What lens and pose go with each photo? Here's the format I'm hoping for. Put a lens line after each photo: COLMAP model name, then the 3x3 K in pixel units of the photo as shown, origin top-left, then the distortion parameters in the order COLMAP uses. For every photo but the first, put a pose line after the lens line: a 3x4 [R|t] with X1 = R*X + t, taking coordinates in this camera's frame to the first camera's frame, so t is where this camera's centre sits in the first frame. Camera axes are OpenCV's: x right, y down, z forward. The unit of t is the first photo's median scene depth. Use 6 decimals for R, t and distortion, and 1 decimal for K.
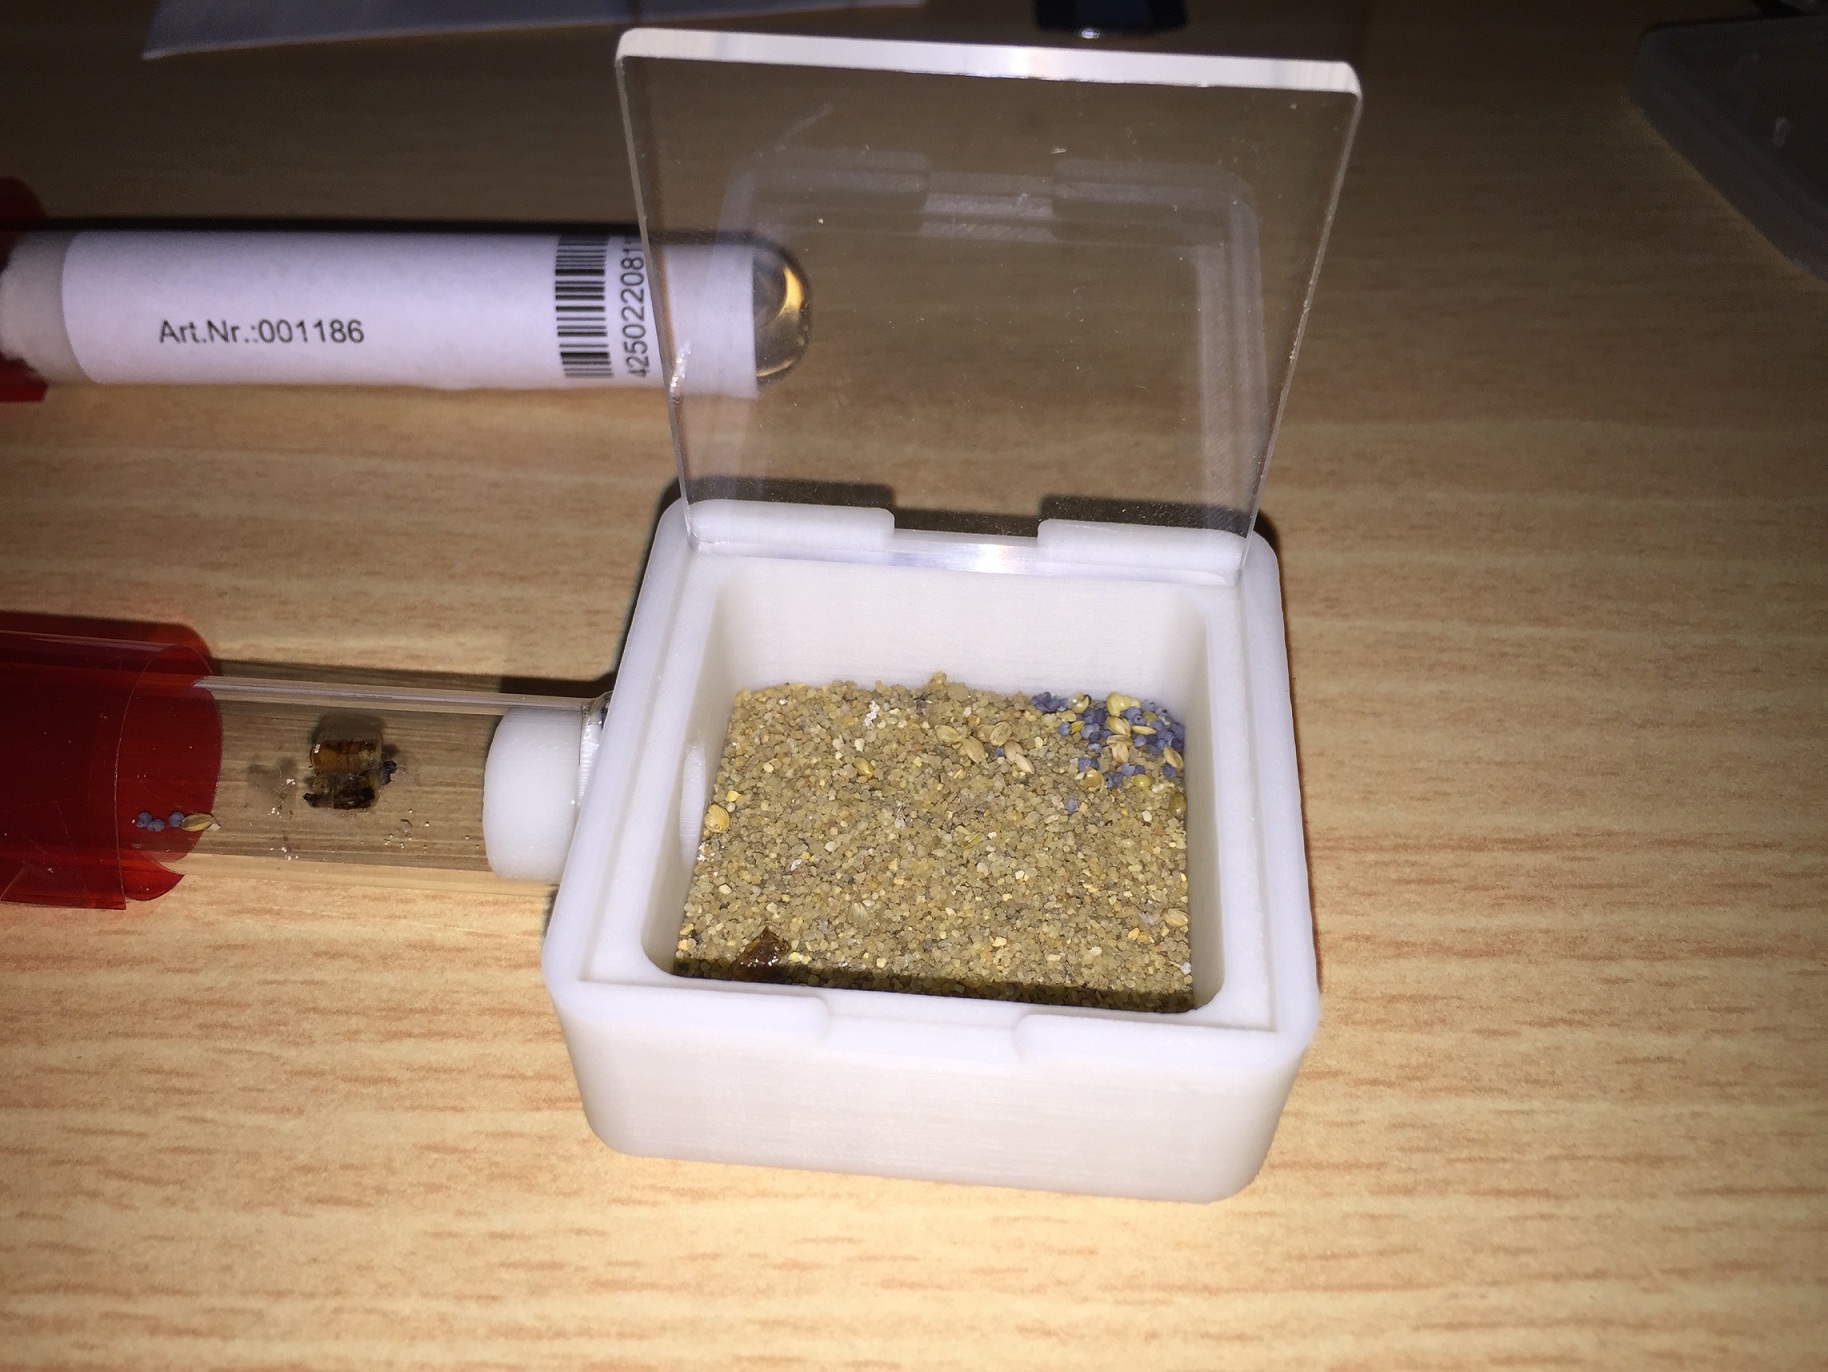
lens RADIAL K [[1638.3, 0, 911.8], [0, 1638.3, 678.5], [0, 0, 1]] dist [0.066735, -0.147222]
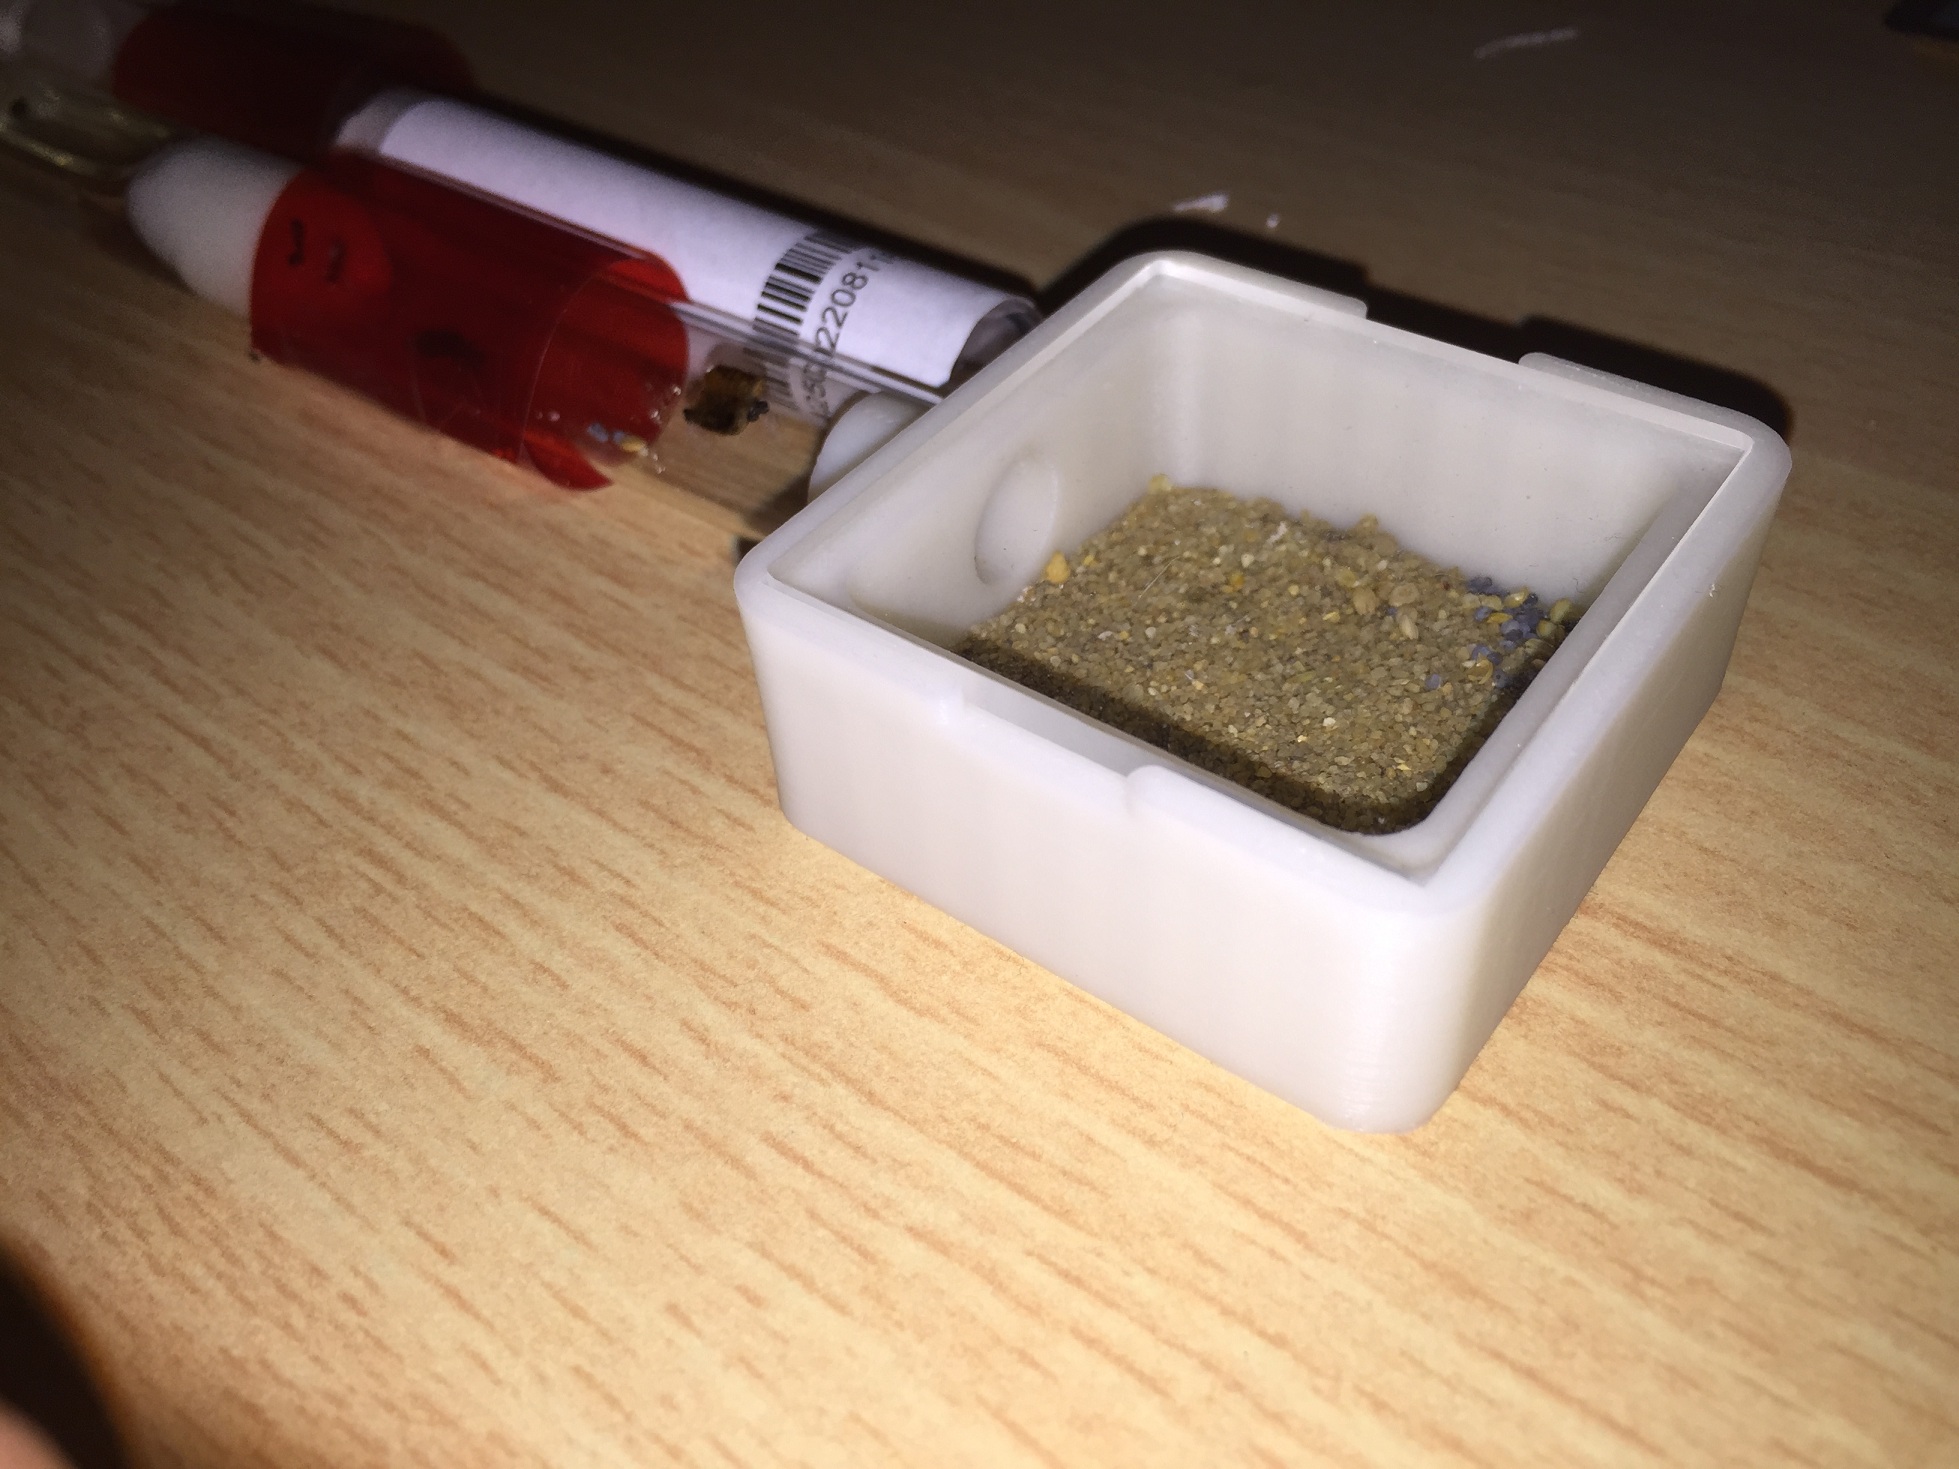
lens RADIAL K [[1755.7, 0, 974.0], [0, 1755.7, 729.4], [0, 0, 1]] dist [0.066735, -0.147222]
pose [[0.780871, 0.387346, -0.490105, 0.580013], [-0.412911, 0.908770, 0.060351, 0.111597], [0.468770, 0.155243, 0.869572, 0.180458]]
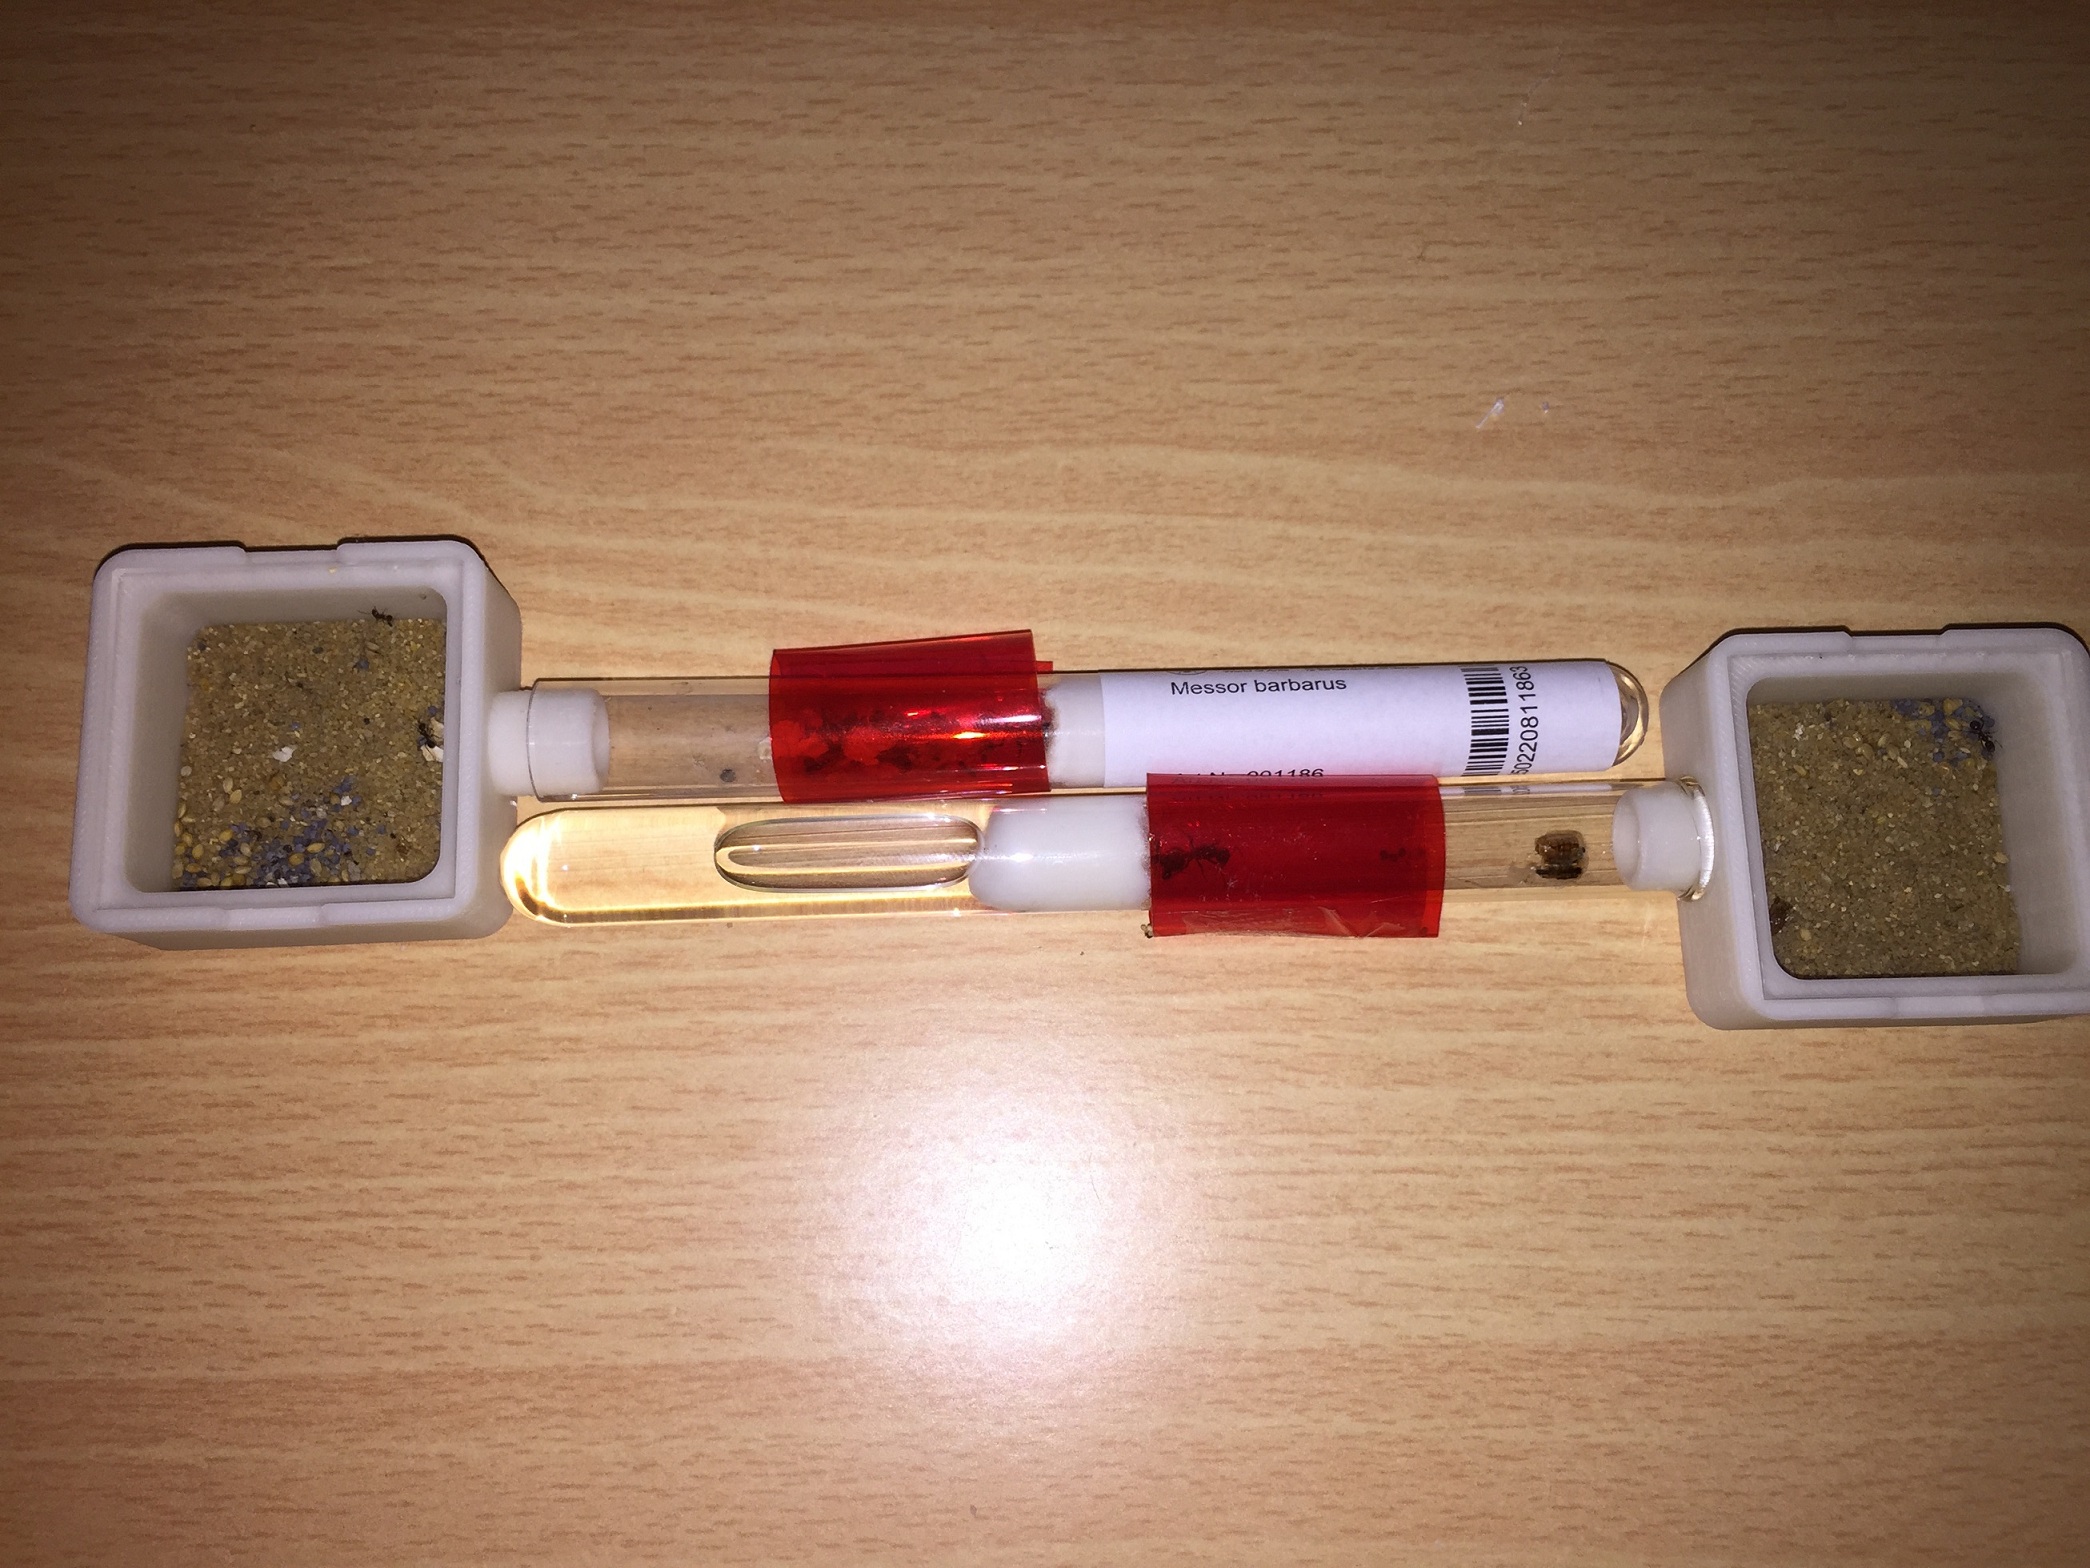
lens RADIAL K [[1873.1, 0, 1030.8], [0, 1873.1, 780.5], [0, 0, 1]] dist [0.066735, -0.147222]
pose [[0.999936, -0.003241, -0.010798, -0.763468], [0.008139, 0.870322, 0.492416, -1.073610], [0.007802, -0.492473, 0.870293, -0.742934]]
